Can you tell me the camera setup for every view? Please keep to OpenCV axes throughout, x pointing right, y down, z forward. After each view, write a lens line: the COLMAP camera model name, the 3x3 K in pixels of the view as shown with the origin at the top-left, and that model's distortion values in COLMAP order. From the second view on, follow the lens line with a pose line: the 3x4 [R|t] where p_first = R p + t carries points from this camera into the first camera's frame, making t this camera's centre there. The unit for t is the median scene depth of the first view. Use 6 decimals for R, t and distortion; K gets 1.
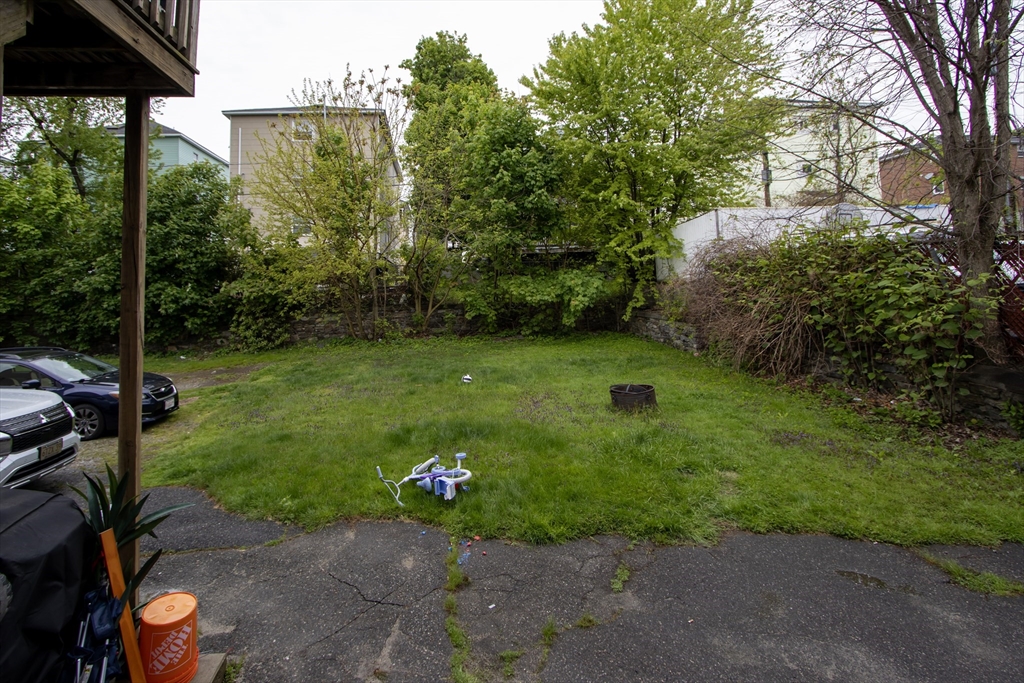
lens RADIAL K [[491.7, 0, 447.1], [0, 491.7, 262.7], [0, 0, 1]] dist [-0.005610, -0.001833]
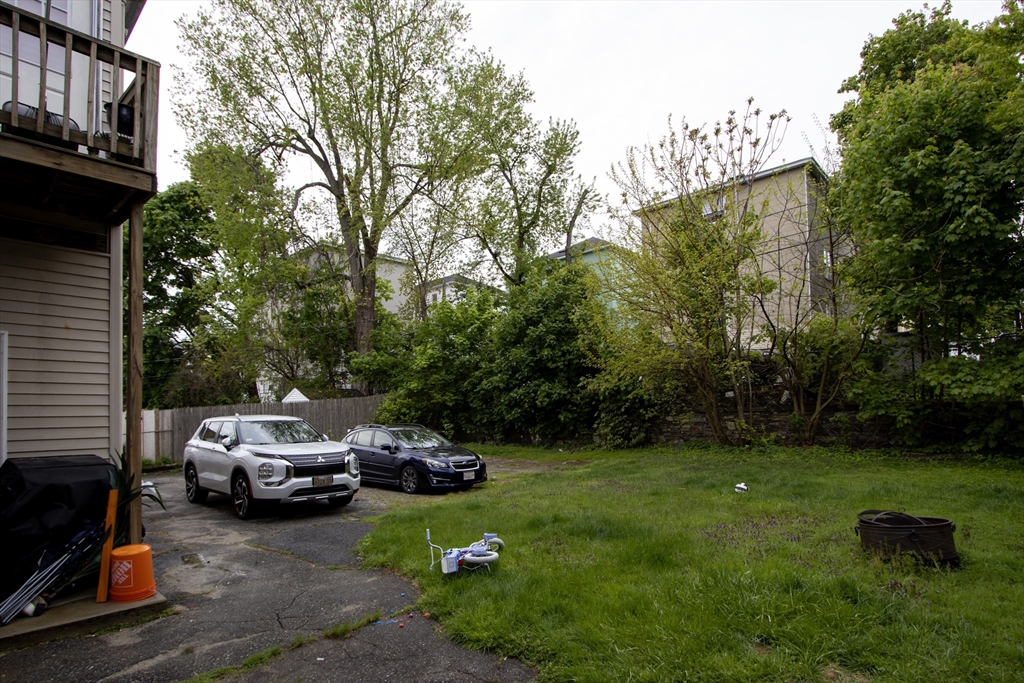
lens RADIAL K [[528.9, 0, 512.1], [0, 528.9, 396.2], [0, 0, 1]] dist [-0.003590, -0.000309]
pose [[0.692283, 0.001321, -0.721625, 0.234769], [0.027381, 0.999230, 0.028097, 0.040974], [0.721107, -0.039210, 0.691714, 0.130085]]
